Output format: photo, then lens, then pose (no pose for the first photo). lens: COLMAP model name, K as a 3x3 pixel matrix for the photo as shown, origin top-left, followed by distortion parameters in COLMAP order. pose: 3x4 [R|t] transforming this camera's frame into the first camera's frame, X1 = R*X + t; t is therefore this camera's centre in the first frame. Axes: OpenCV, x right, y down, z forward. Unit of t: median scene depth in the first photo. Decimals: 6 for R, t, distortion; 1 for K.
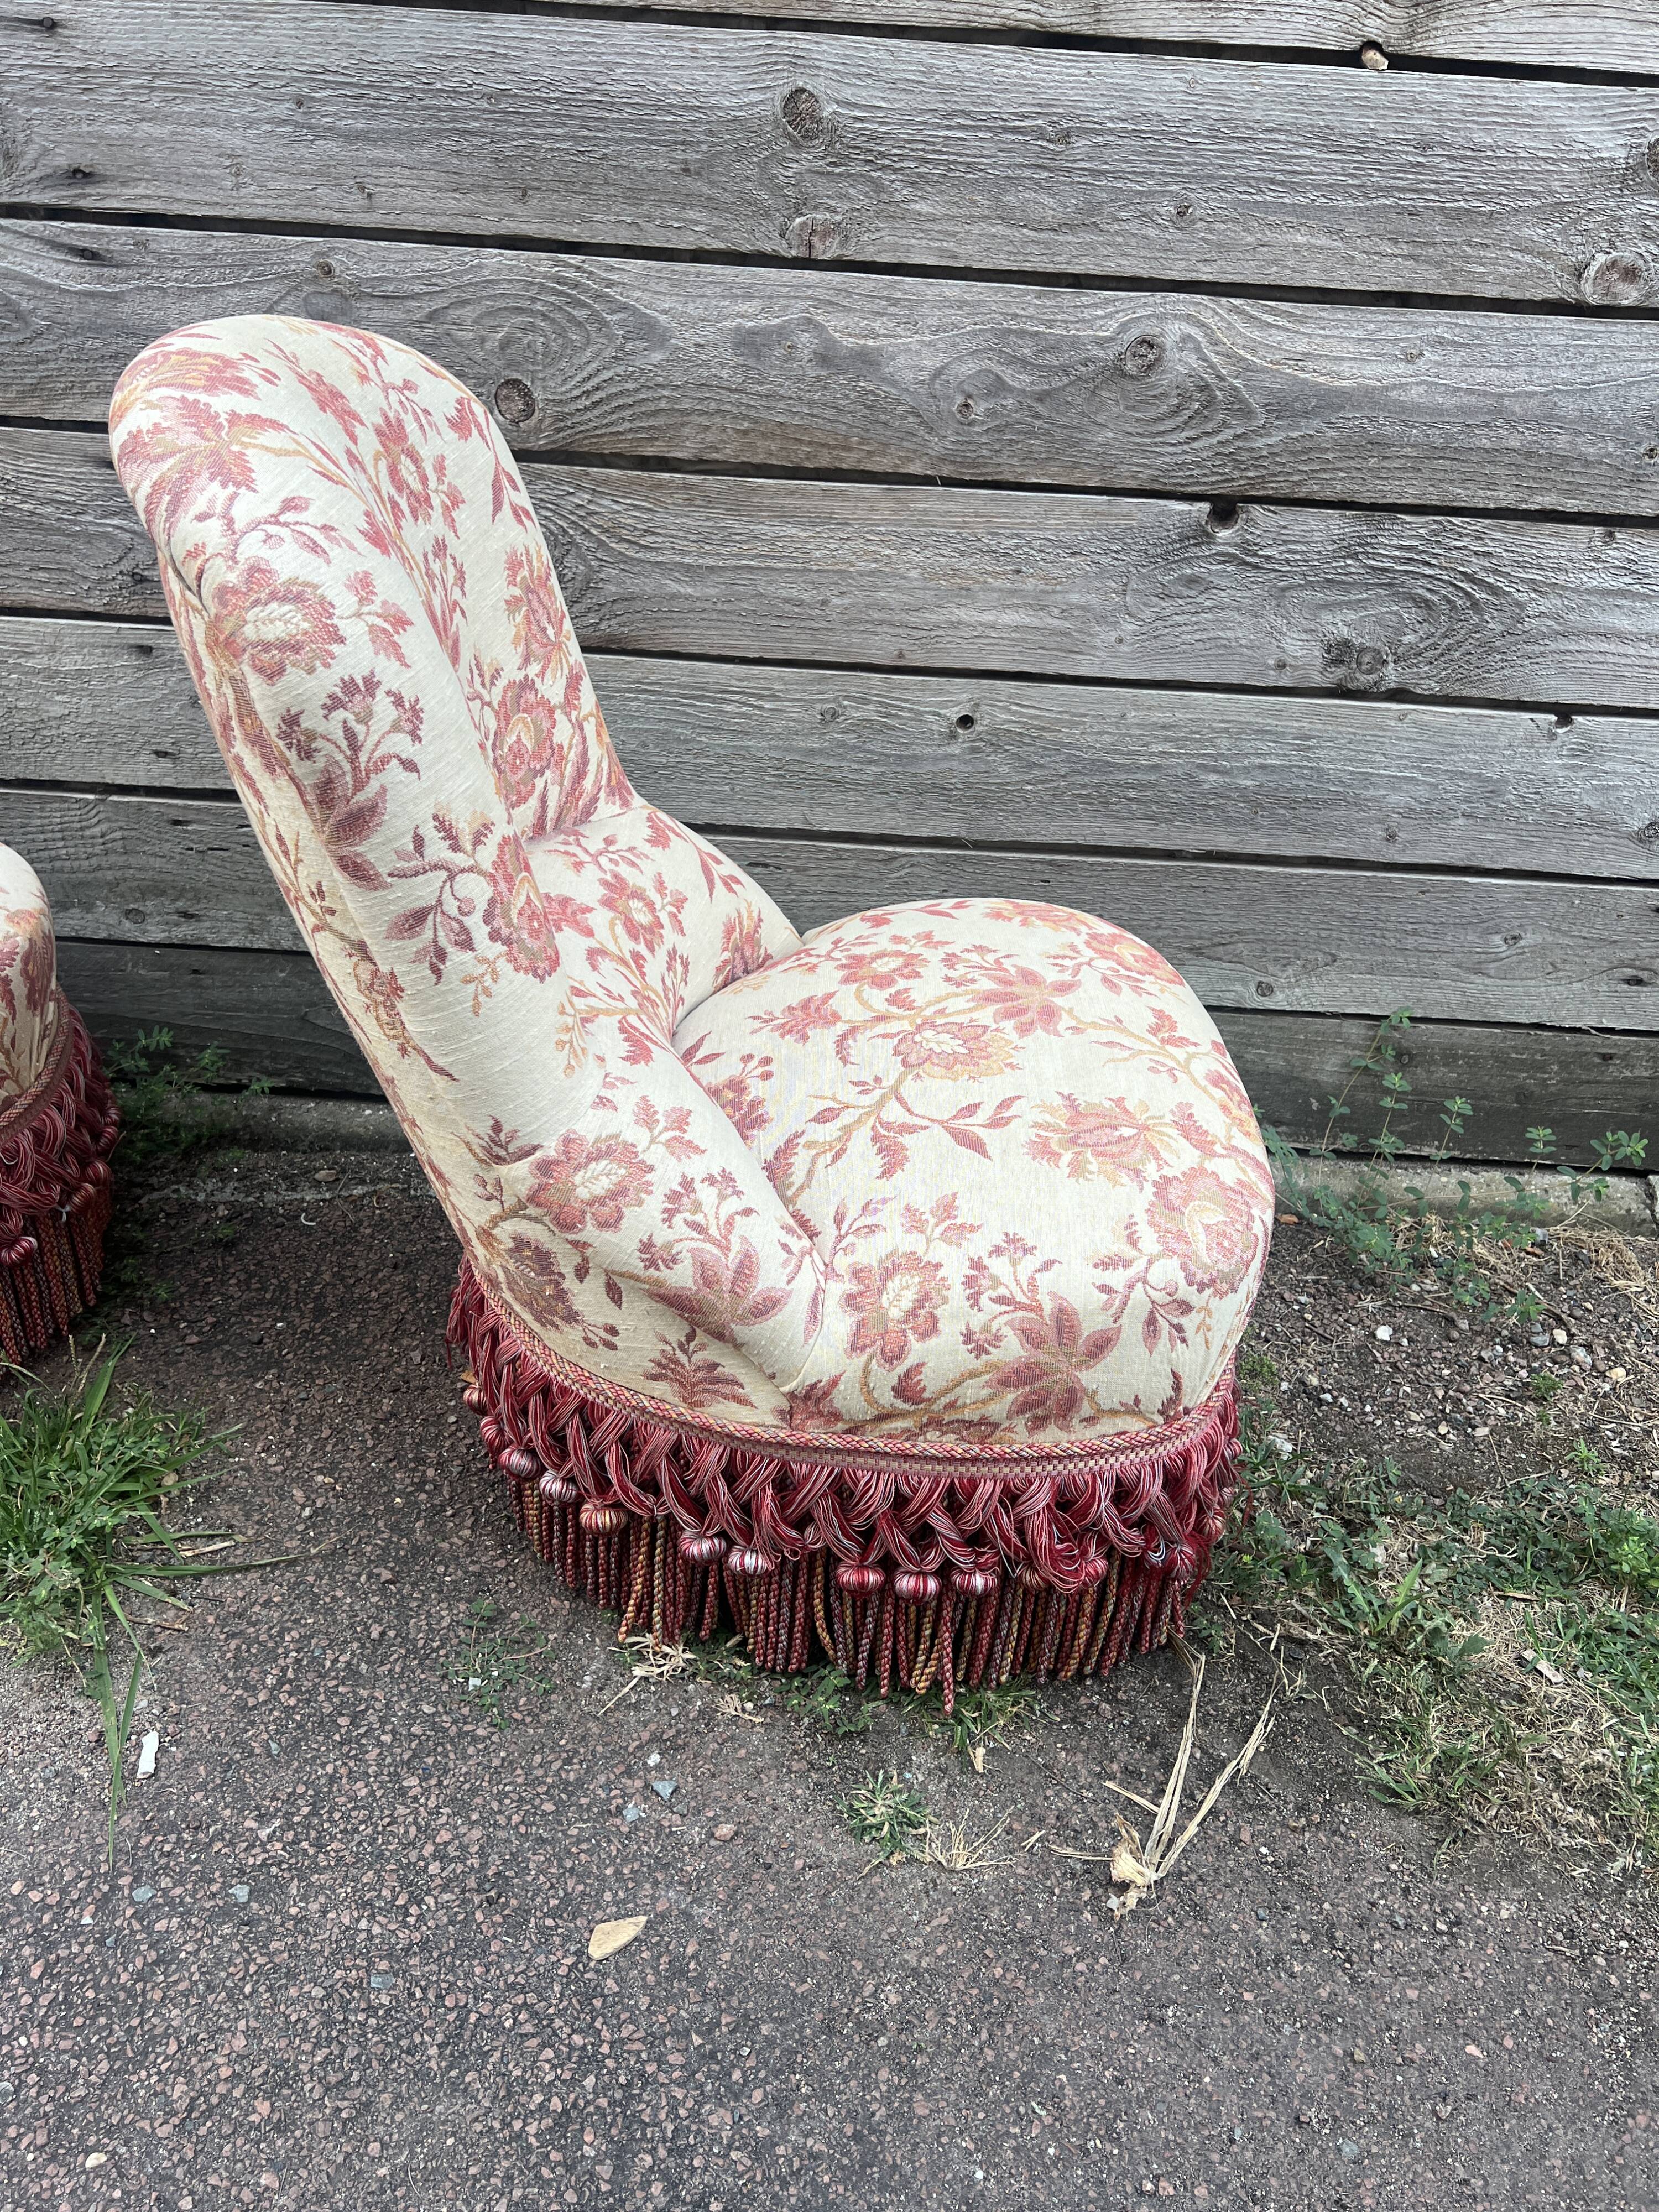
lens RADIAL K [[1673.8, 0, 812.6], [0, 1673.8, 1096.4], [0, 0, 1]] dist [0.052603, -0.053259]
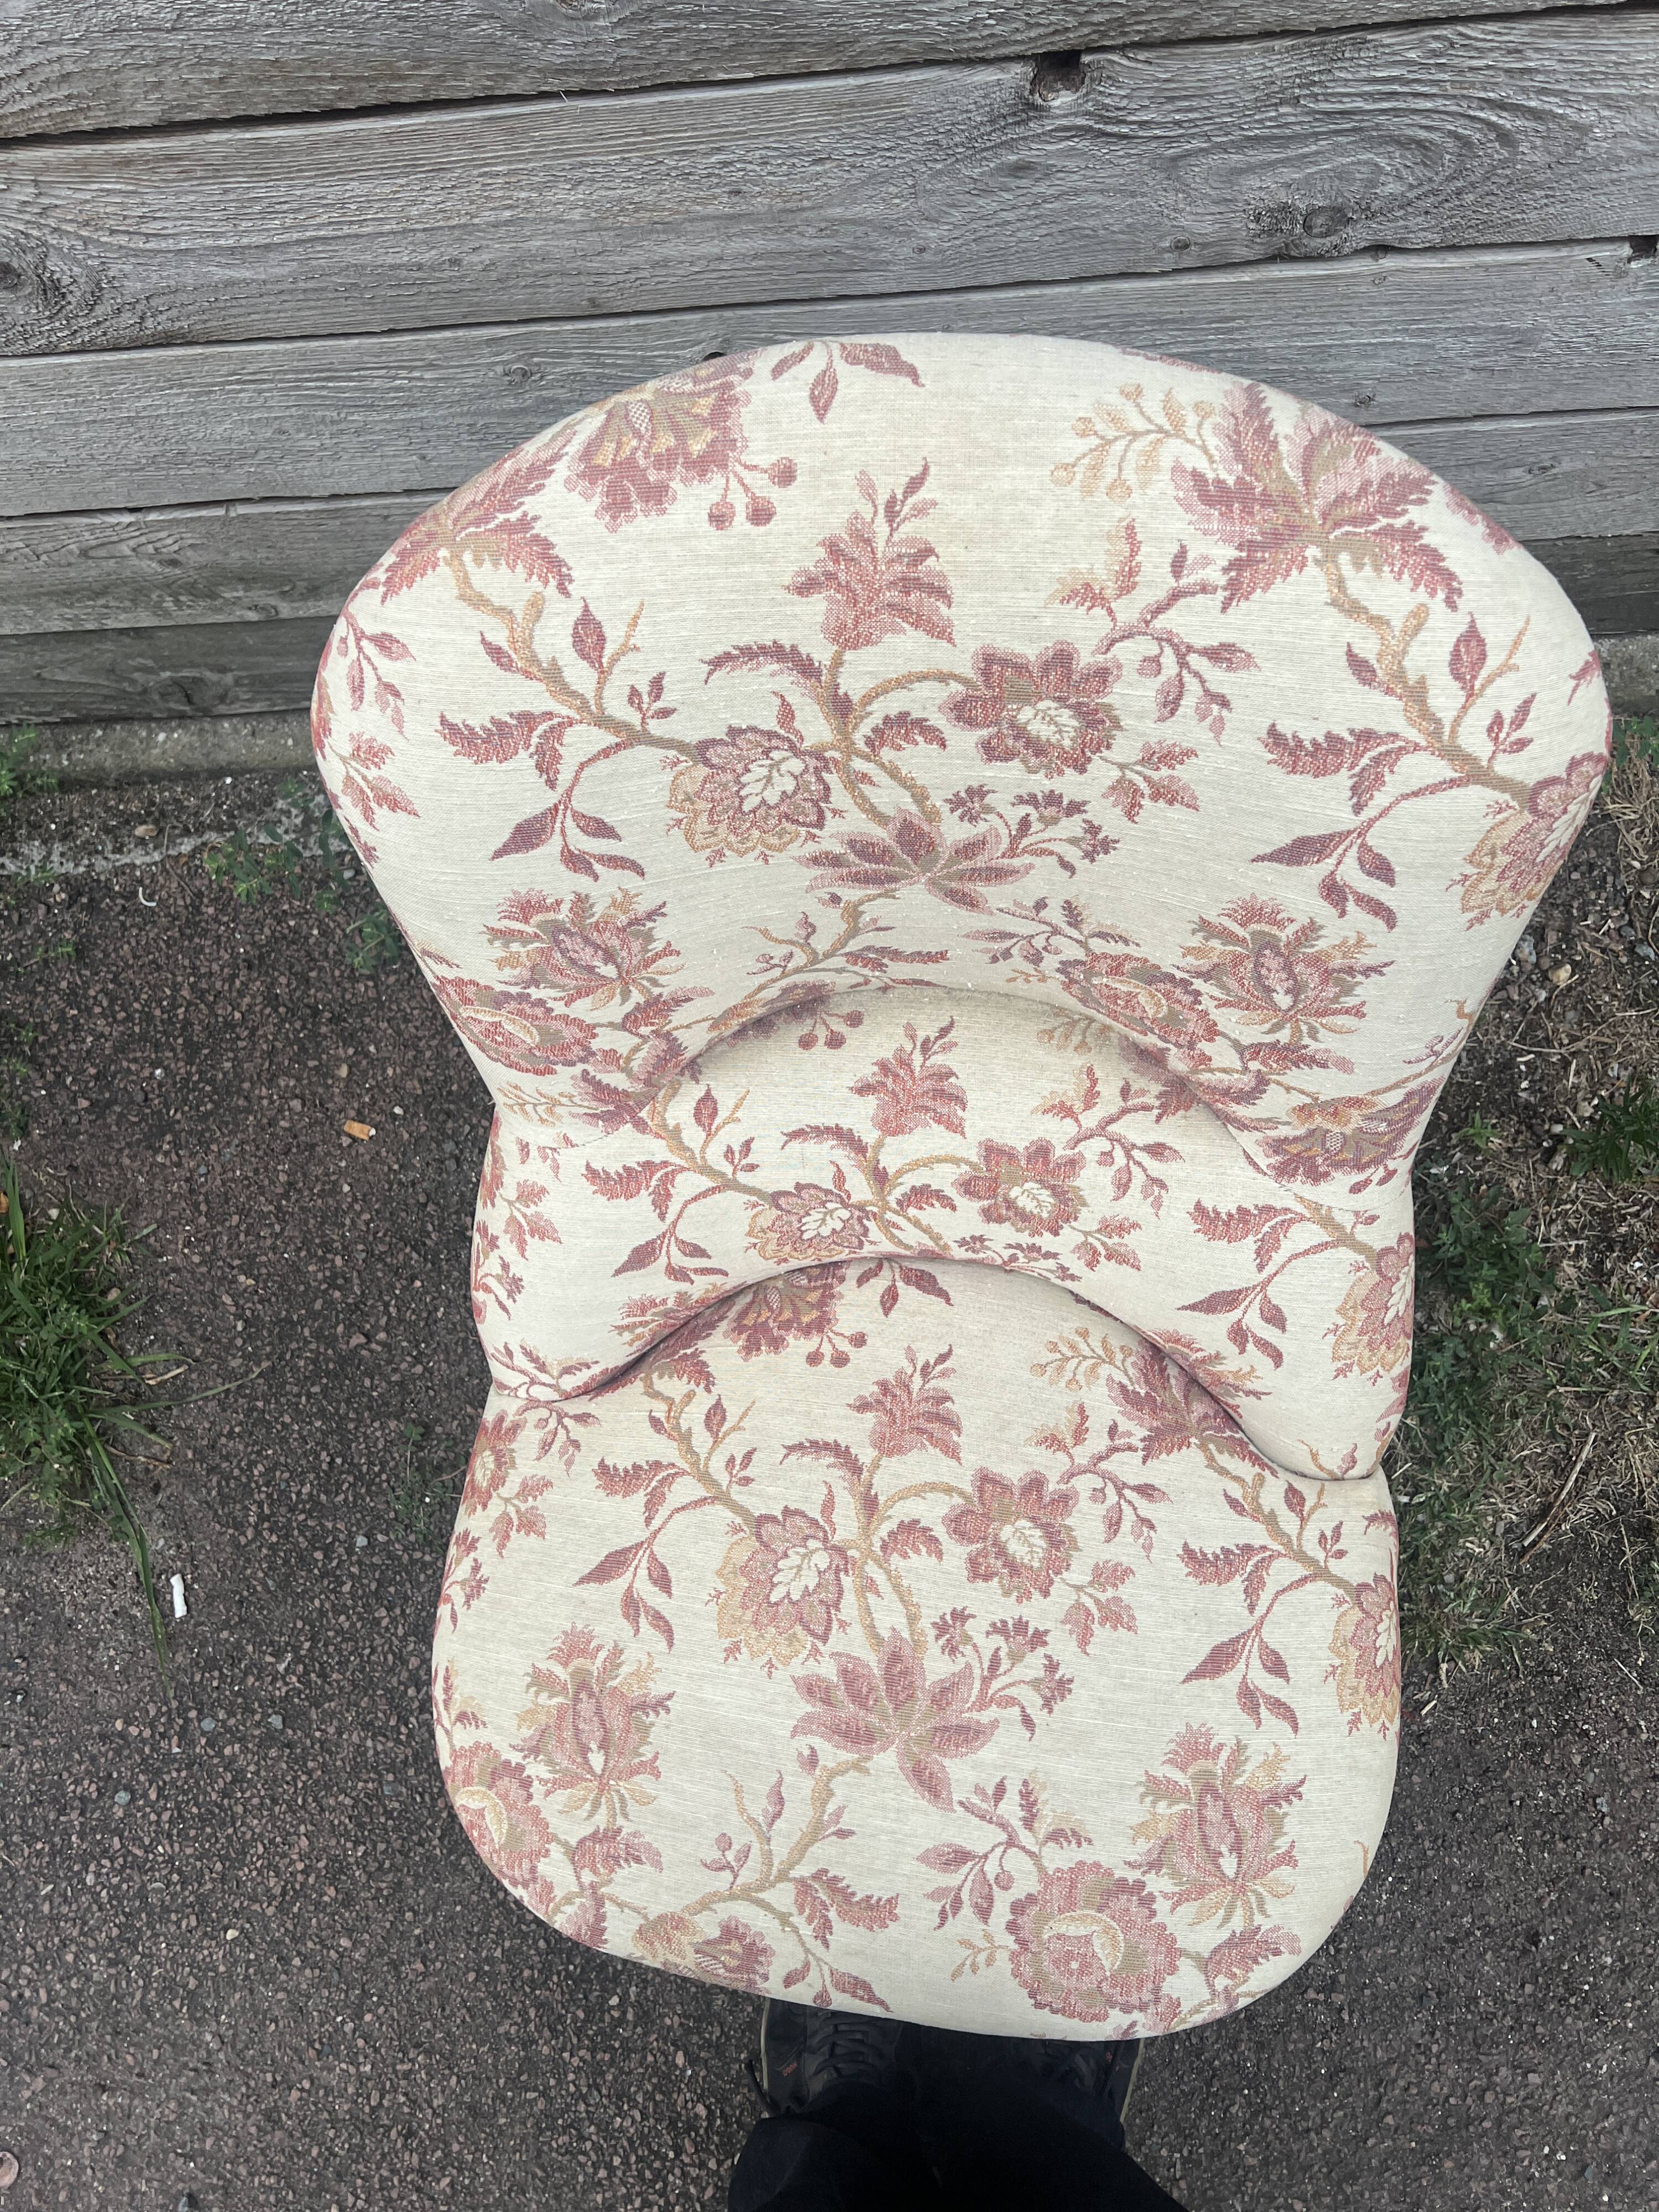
lens RADIAL K [[1668.2, 0, 801.4], [0, 1668.2, 1098.1], [0, 0, 1]] dist [0.058537, -0.065880]
pose [[0.986673, -0.072193, -0.145822, 0.256447], [0.156383, 0.668279, 0.727288, -0.648630], [0.044945, -0.740399, 0.670663, 0.415625]]
